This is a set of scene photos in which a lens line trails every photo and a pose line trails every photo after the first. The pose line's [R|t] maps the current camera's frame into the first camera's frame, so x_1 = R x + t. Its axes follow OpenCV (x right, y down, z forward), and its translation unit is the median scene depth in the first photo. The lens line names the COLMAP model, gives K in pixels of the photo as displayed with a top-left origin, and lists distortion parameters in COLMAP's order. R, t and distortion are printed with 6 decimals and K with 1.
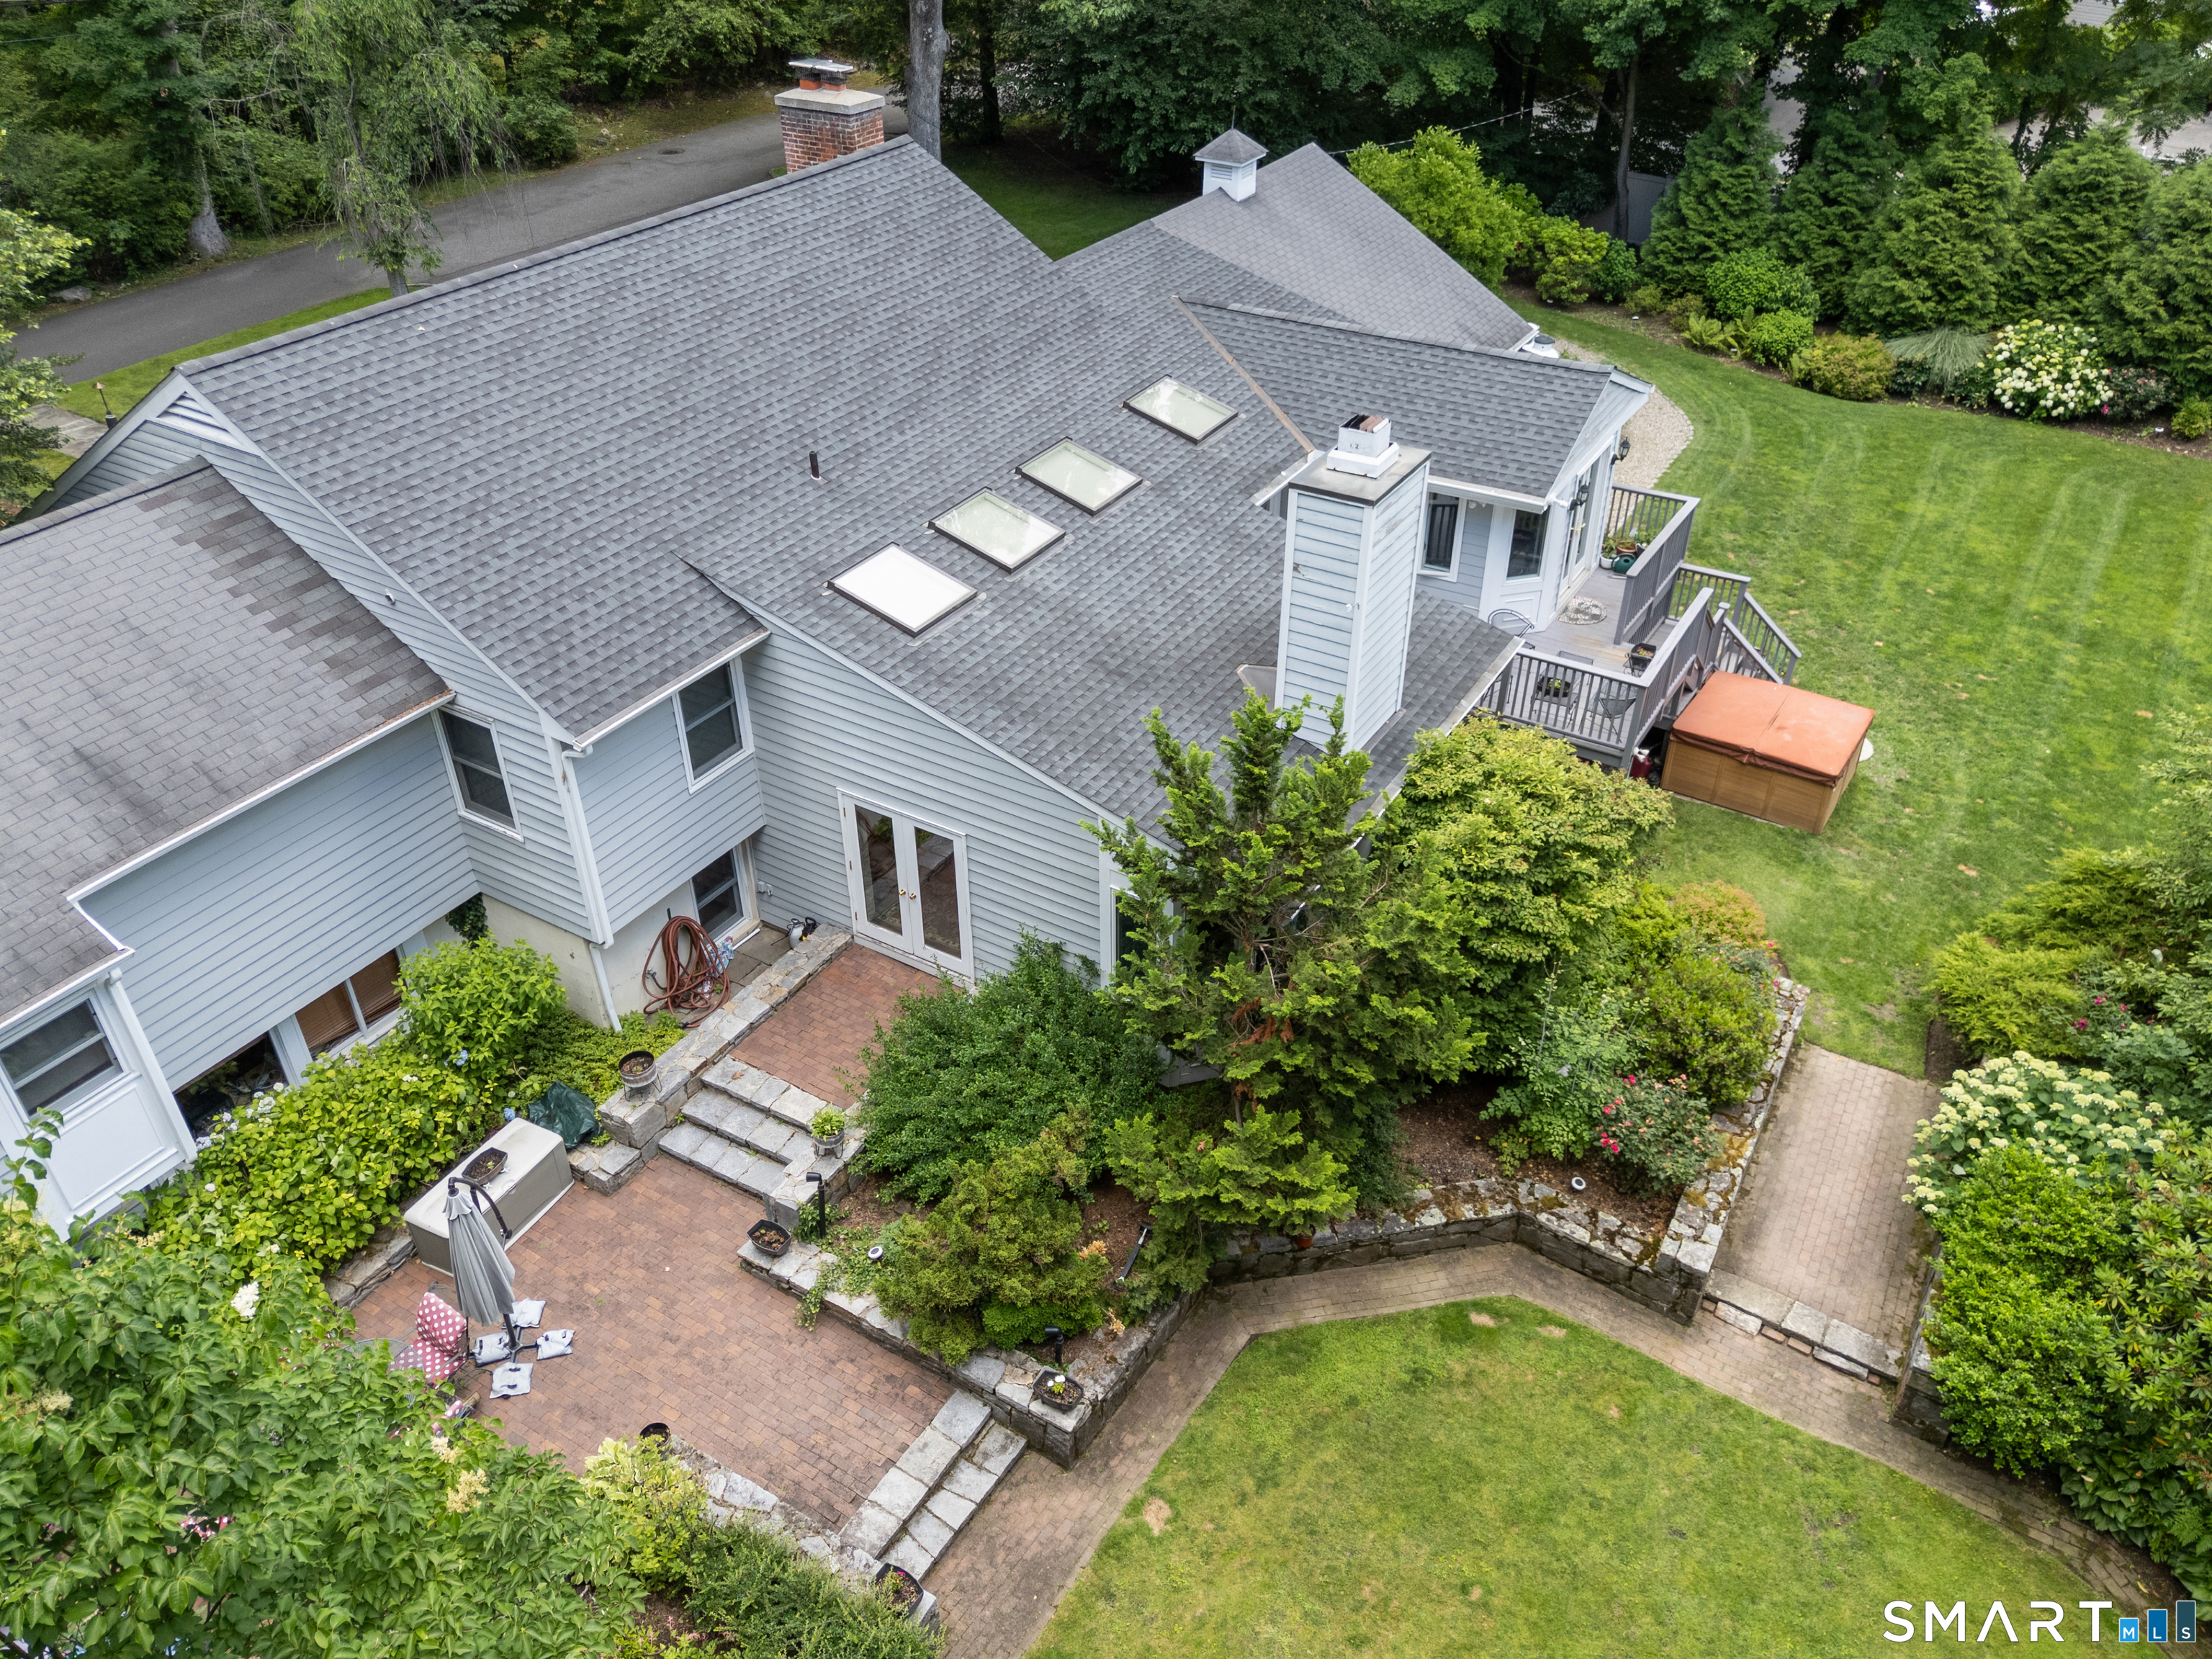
lens RADIAL K [[1595.8, 0, 1121.1], [0, 1595.8, 825.1], [0, 0, 1]] dist [0.051287, -0.065349]
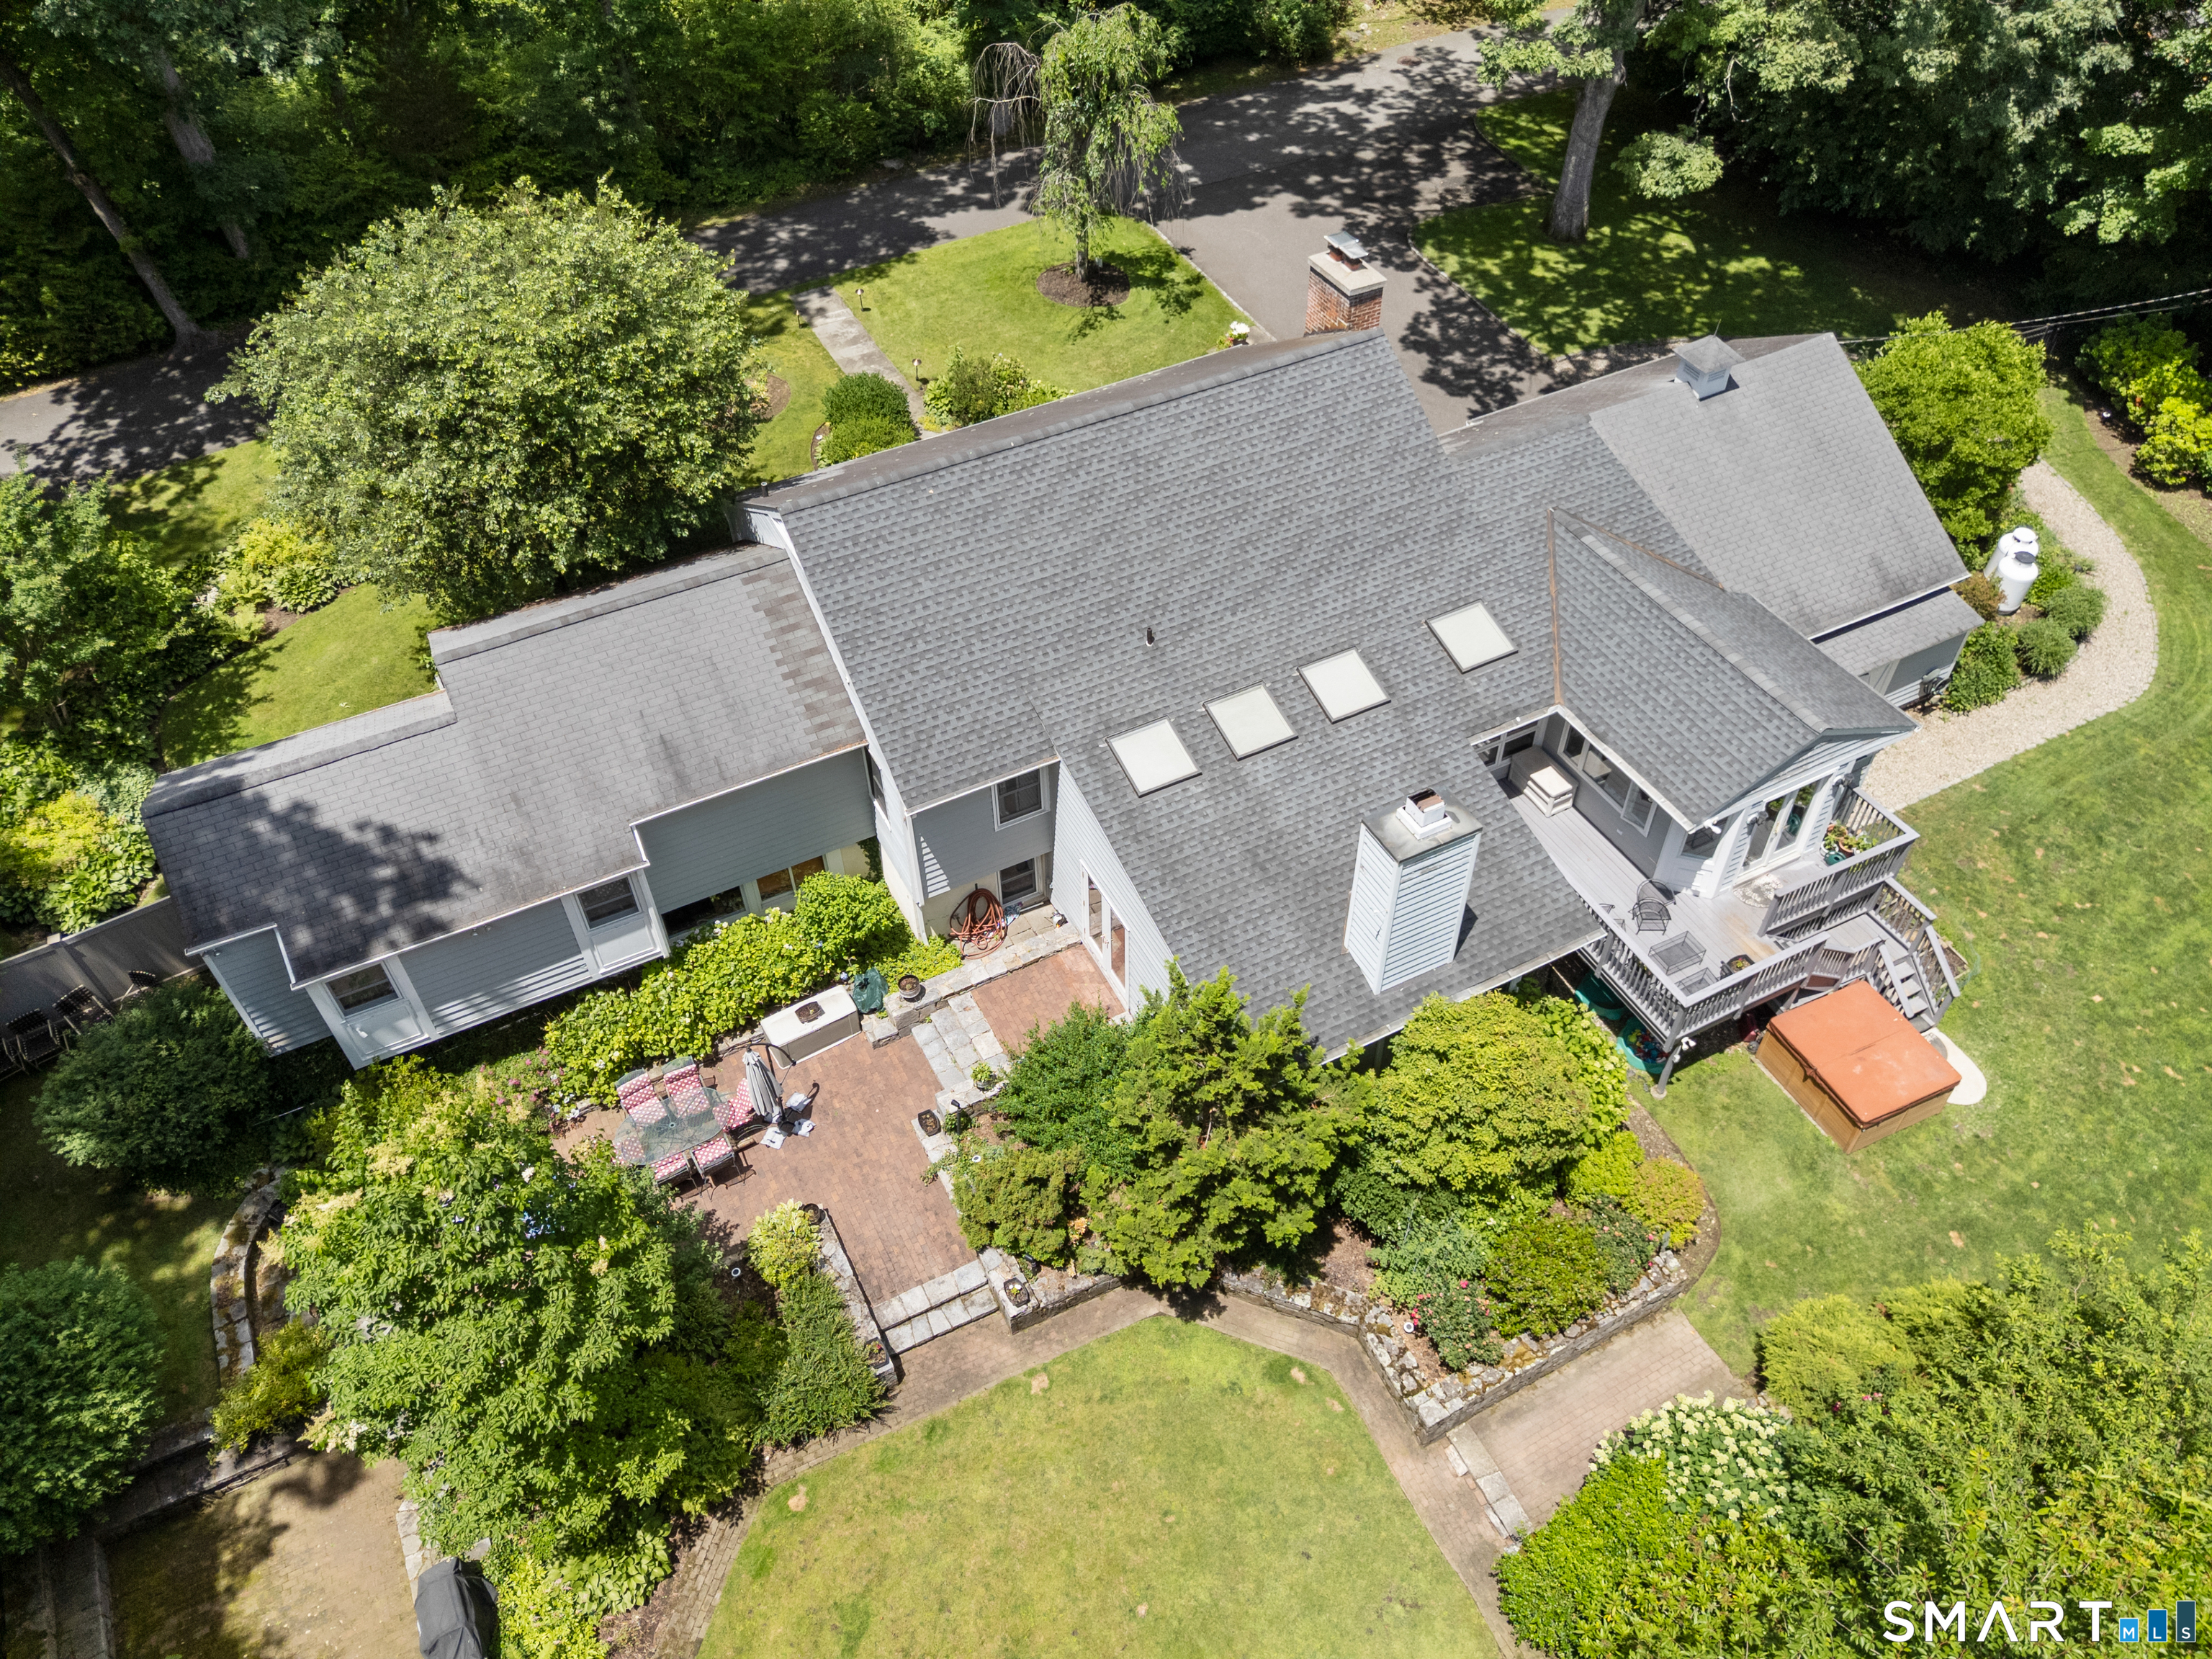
lens RADIAL K [[1595.8, 0, 1121.1], [0, 1595.8, 825.1], [0, 0, 1]] dist [0.051287, -0.065349]
pose [[0.858285, 0.370349, -0.355230, 0.426113], [-0.294922, 0.922466, 0.249155, -0.498079], [0.419961, -0.109081, 0.900963, -0.377171]]
